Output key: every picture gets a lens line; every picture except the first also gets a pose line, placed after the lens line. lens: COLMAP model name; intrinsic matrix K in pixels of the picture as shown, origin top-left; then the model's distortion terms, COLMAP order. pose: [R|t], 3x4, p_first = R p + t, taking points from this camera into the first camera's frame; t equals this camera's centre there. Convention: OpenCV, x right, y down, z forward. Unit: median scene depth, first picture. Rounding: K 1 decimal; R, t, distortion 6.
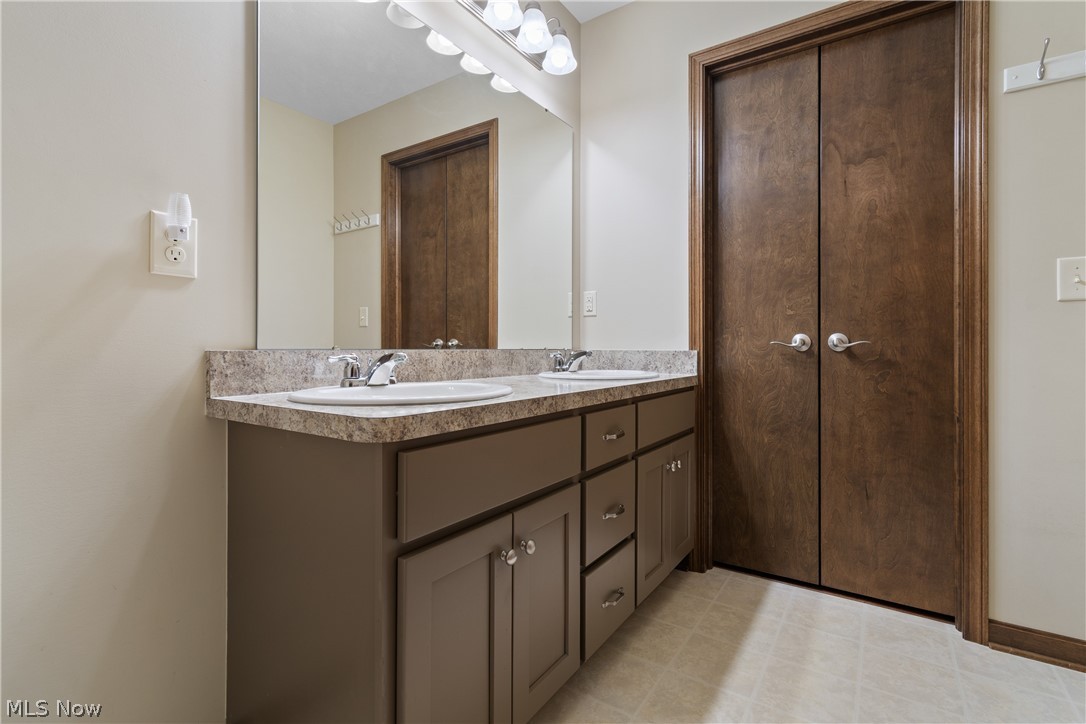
lens RADIAL K [[482.5, 0, 544.4], [0, 482.5, 358.8], [0, 0, 1]] dist [0.004274, -0.003263]
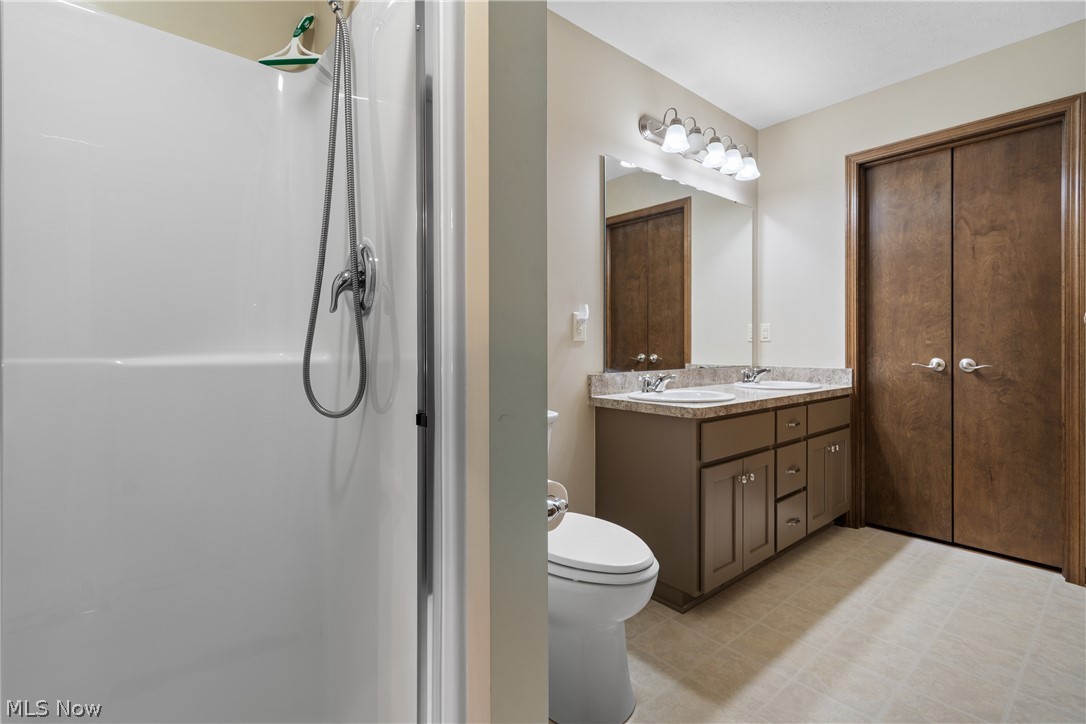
lens RADIAL K [[482.5, 0, 550.9], [0, 482.5, 351.5], [0, 0, 1]] dist [0.004274, -0.003263]
pose [[0.965055, 0.002185, -0.262039, -0.172532], [-0.004155, 0.999967, -0.006961, -0.058320], [0.262015, 0.007807, 0.965032, -0.630236]]
